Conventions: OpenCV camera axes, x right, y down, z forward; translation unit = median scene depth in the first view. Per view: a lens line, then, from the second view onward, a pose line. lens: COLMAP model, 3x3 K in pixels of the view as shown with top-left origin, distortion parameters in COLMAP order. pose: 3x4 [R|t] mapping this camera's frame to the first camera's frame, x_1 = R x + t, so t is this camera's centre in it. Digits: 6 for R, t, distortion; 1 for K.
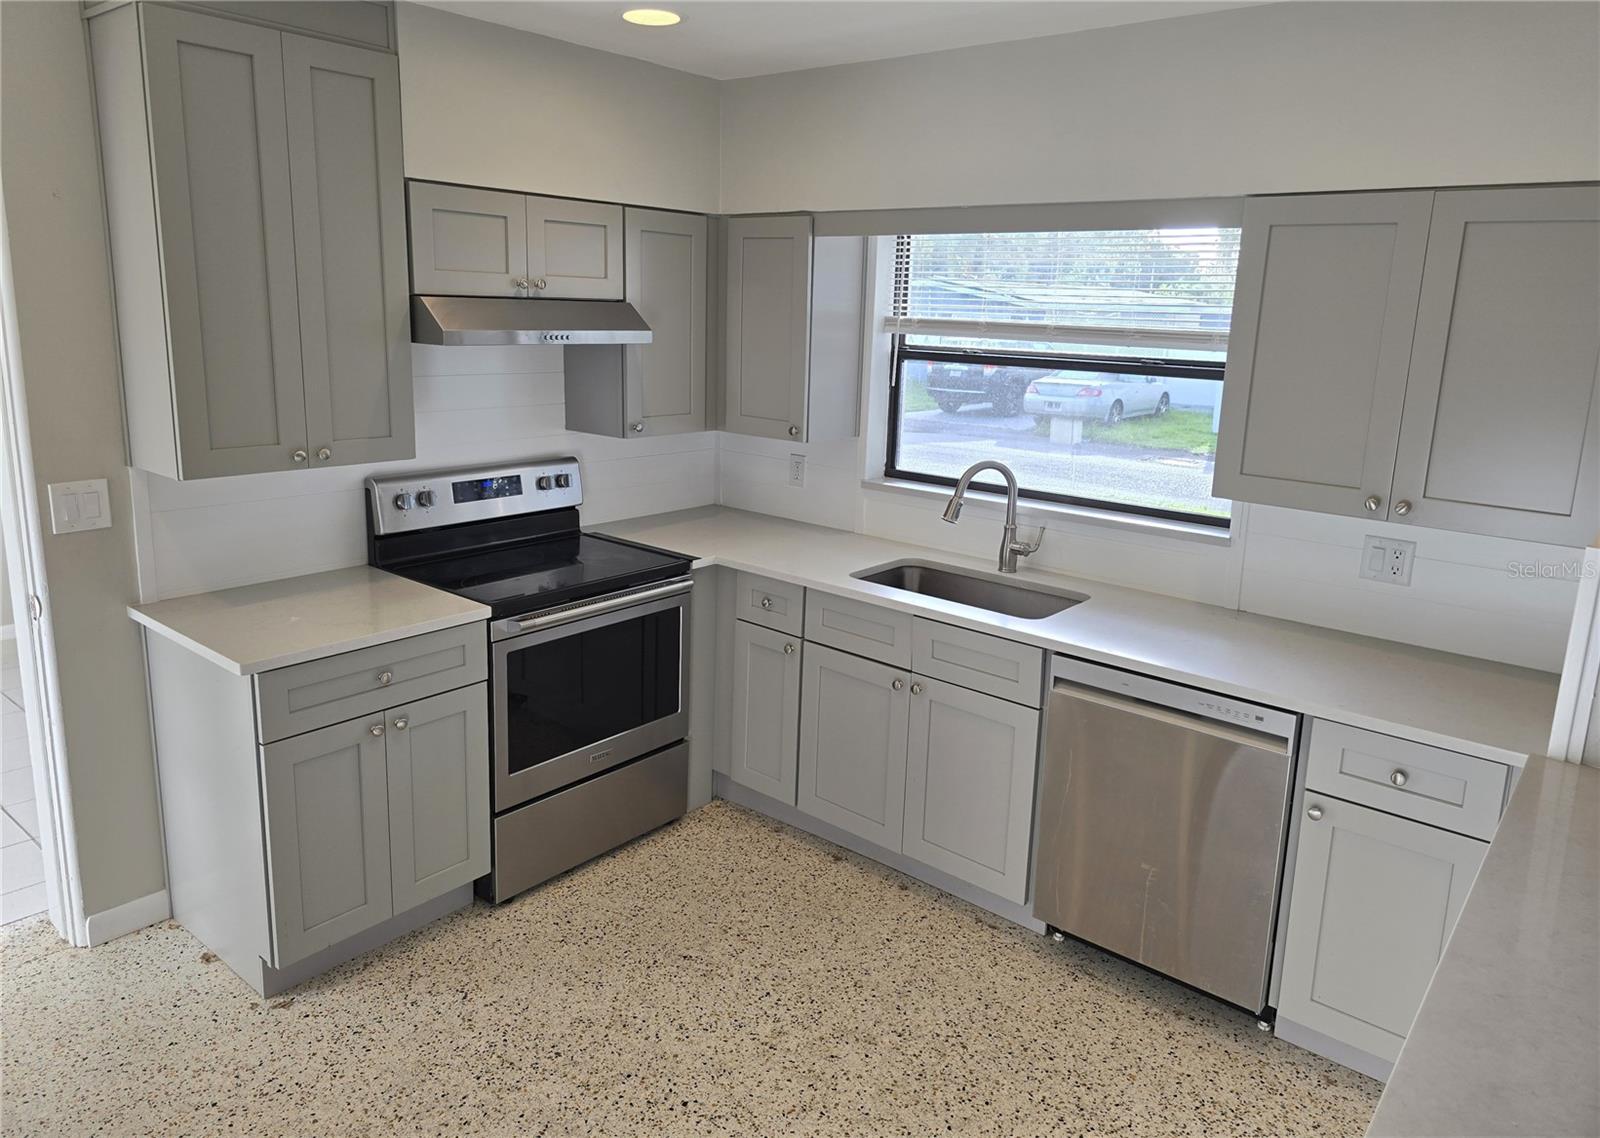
lens RADIAL K [[1077.1, 0, 849.5], [0, 1077.1, 520.2], [0, 0, 1]] dist [0.029178, -0.008818]
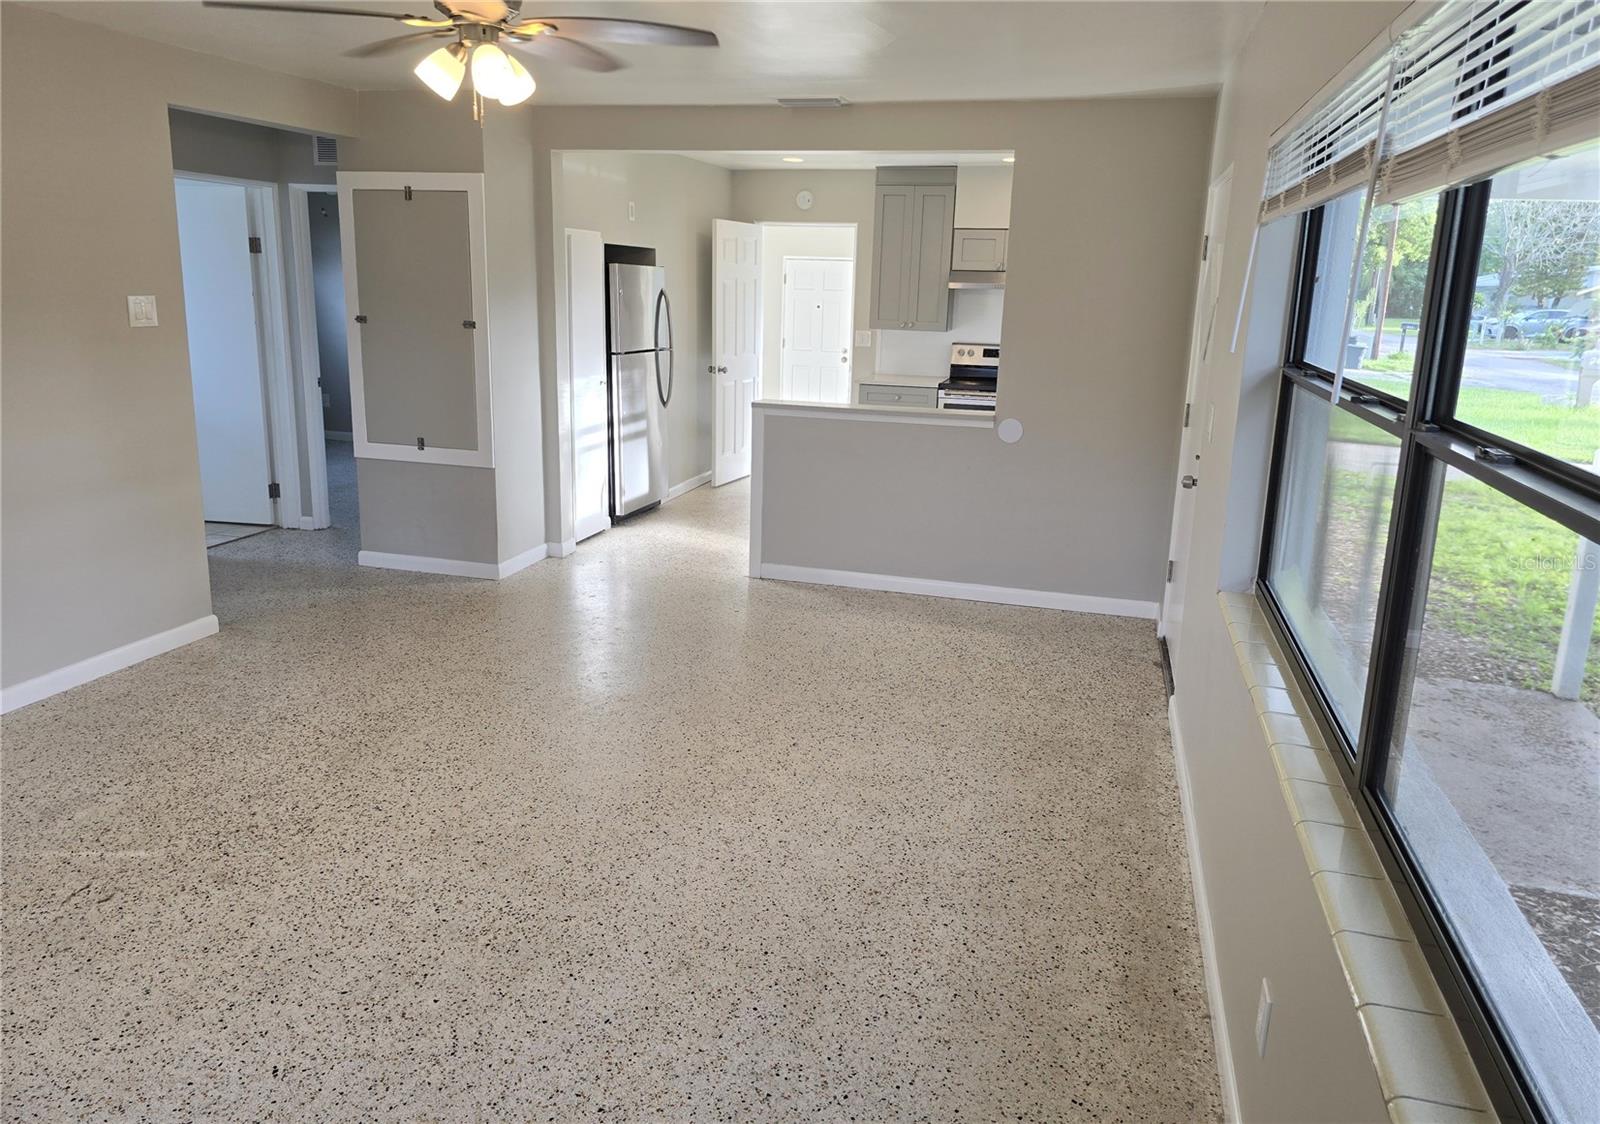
lens RADIAL K [[1077.1, 0, 796.9], [0, 1077.1, 552.1], [0, 0, 1]] dist [0.029178, -0.008818]
pose [[0.391438, 0.196549, -0.898969, 1.691378], [-0.191474, 0.972937, 0.129348, 0.172053], [0.900063, 0.121498, 0.418478, -0.342850]]
